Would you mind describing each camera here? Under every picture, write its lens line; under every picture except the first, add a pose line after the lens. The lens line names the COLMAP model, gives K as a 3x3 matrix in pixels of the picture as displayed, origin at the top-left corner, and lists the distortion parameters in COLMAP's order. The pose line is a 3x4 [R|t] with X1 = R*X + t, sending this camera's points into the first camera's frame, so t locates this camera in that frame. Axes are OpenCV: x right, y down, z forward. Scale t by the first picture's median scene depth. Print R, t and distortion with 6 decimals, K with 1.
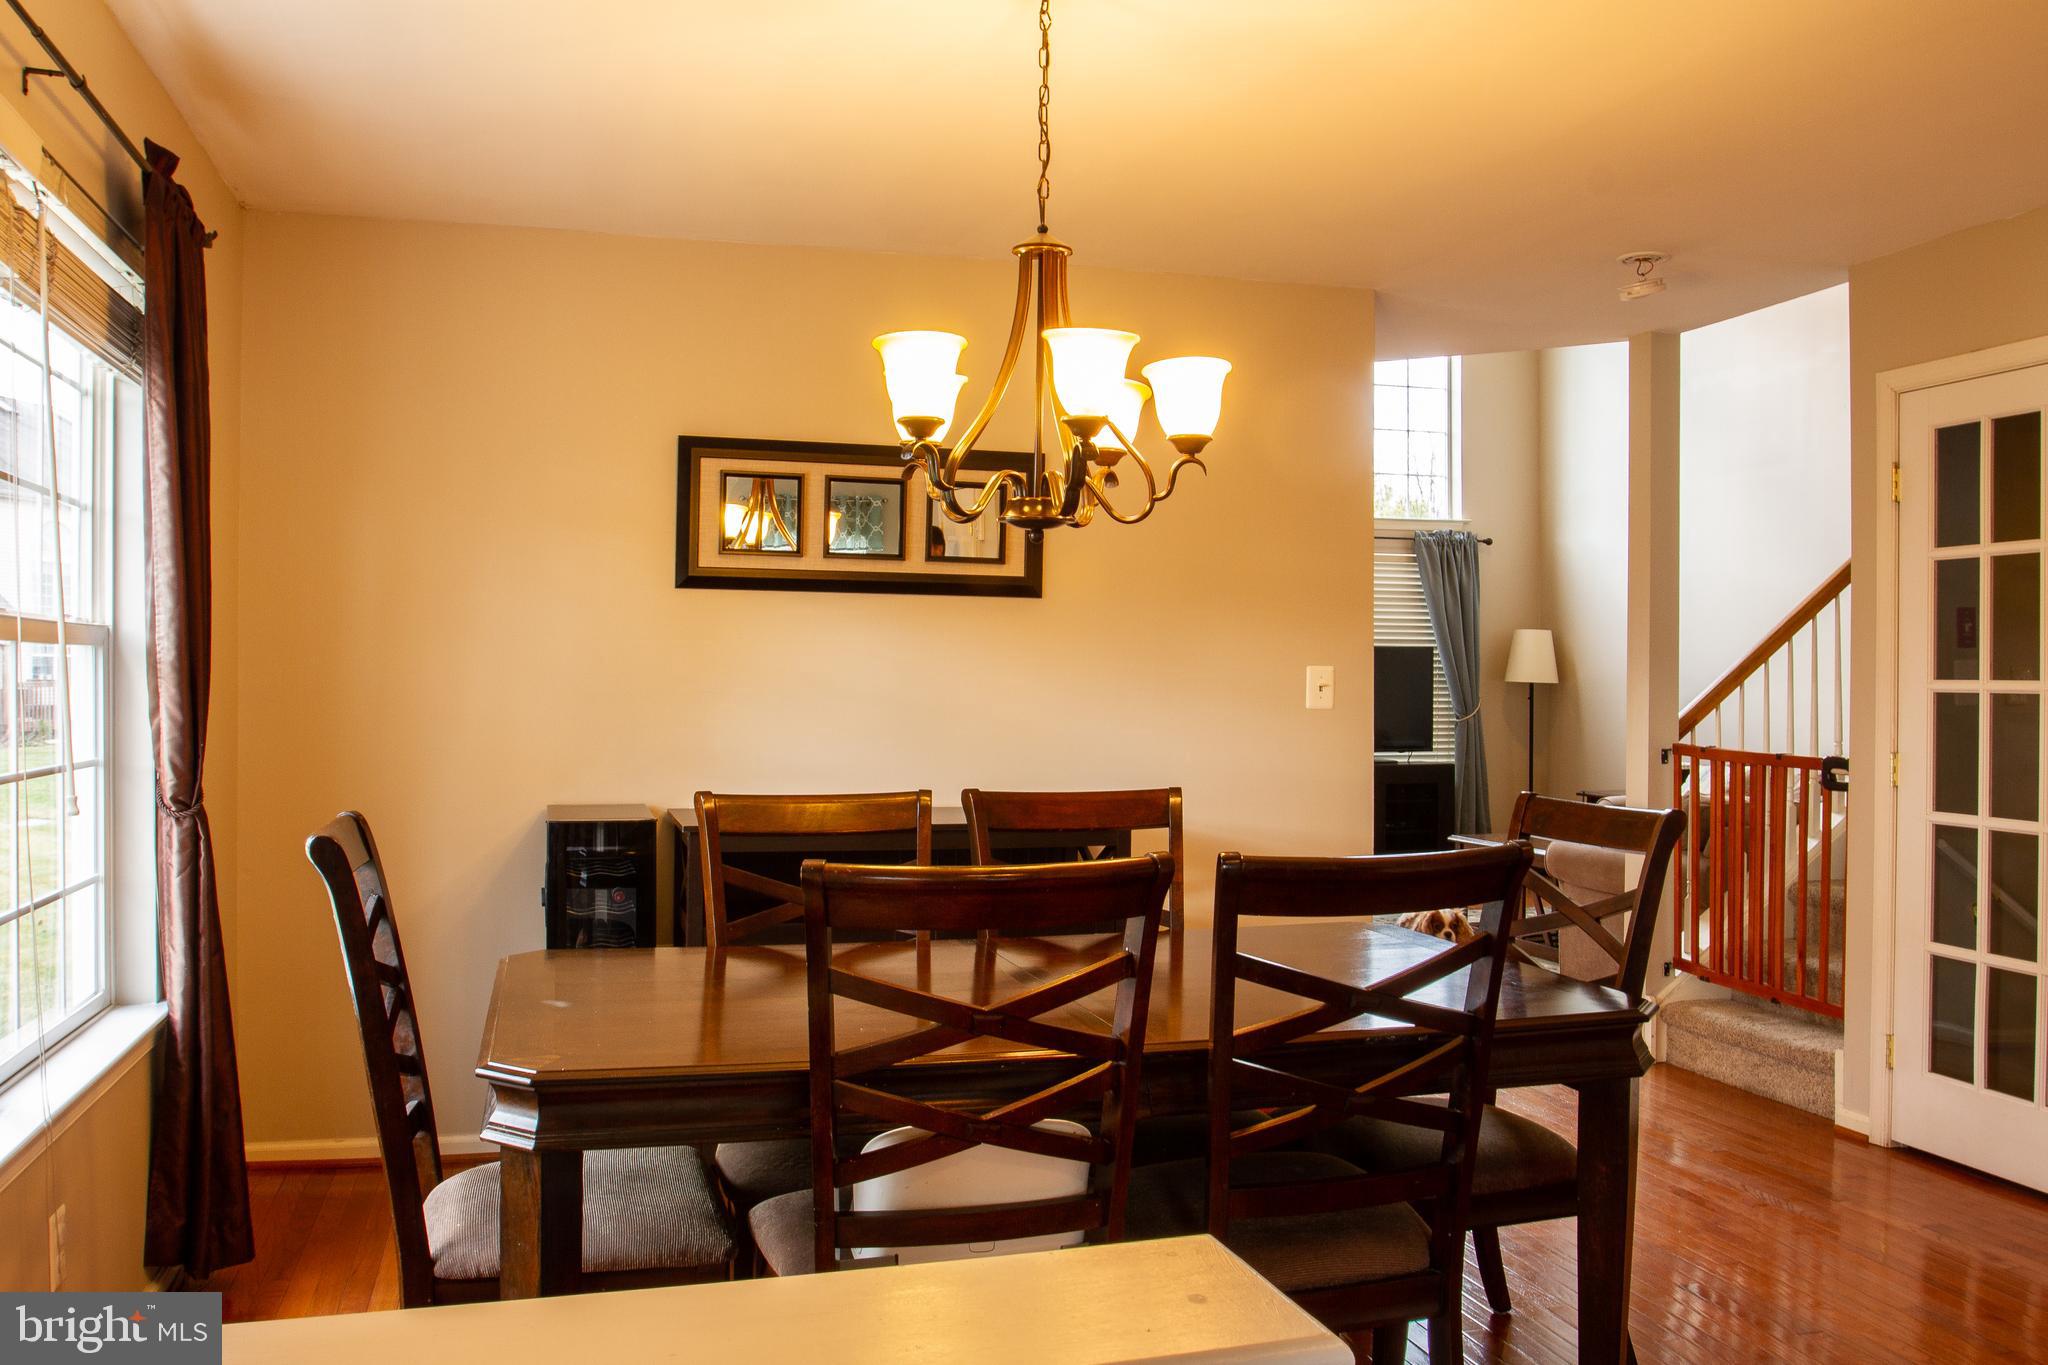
lens RADIAL K [[1607.6, 0, 1024.0], [0, 1607.6, 682.5], [0, 0, 1]] dist [-0.109184, 0.070753]
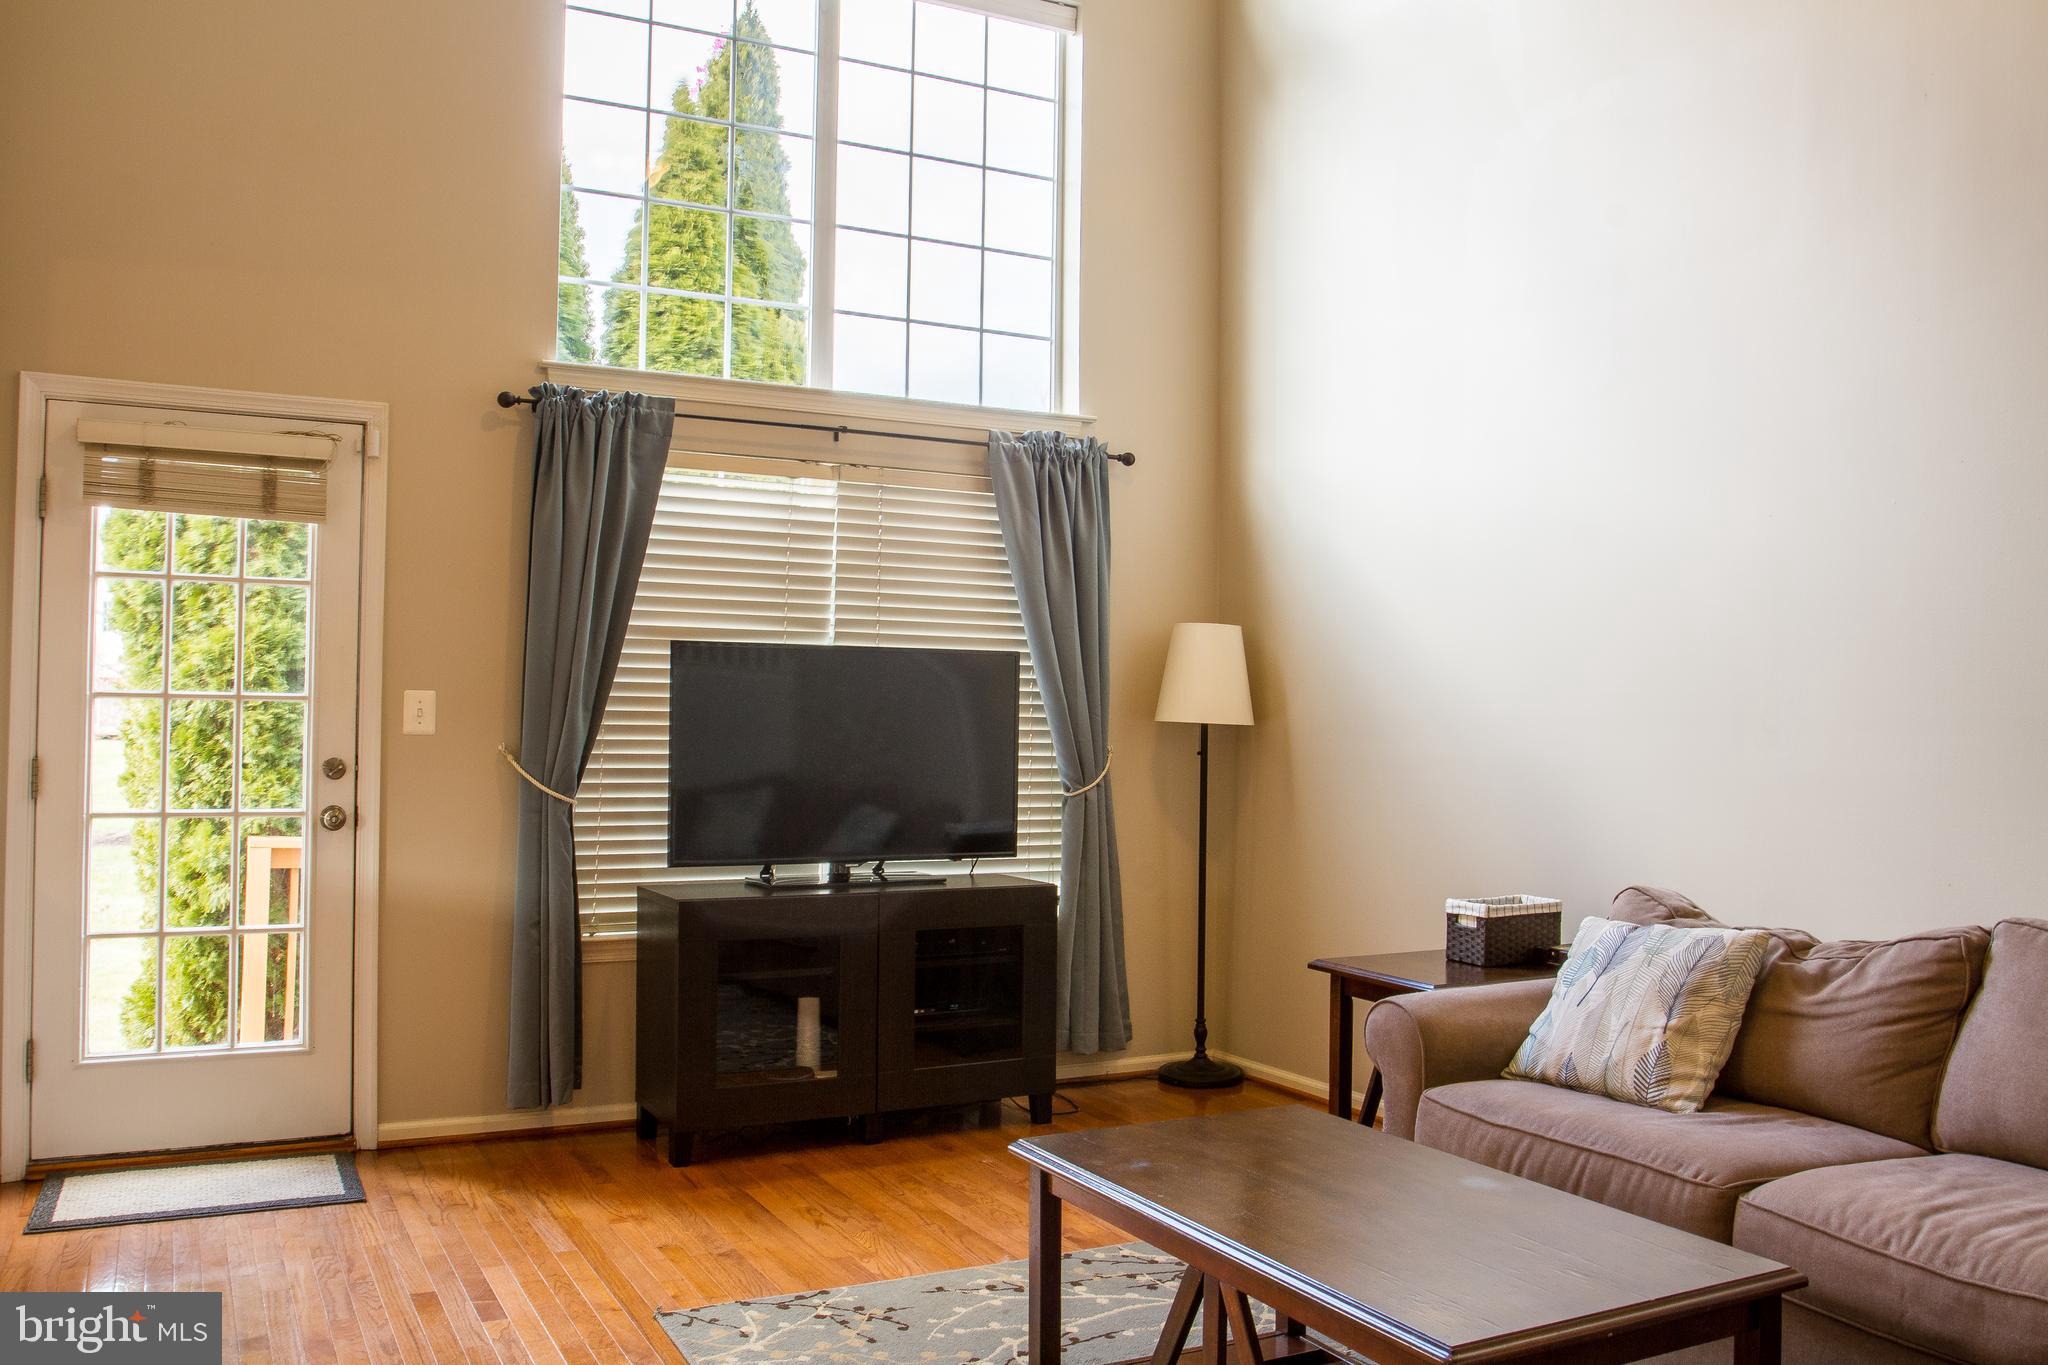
lens RADIAL K [[1607.6, 0, 1024.0], [0, 1607.6, 682.5], [0, 0, 1]] dist [-0.109184, 0.070753]
pose [[0.974219, 0.011680, 0.225302, 0.138689], [-0.007700, 0.999799, -0.018536, -0.003265], [-0.225474, 0.016323, 0.974113, 0.488784]]
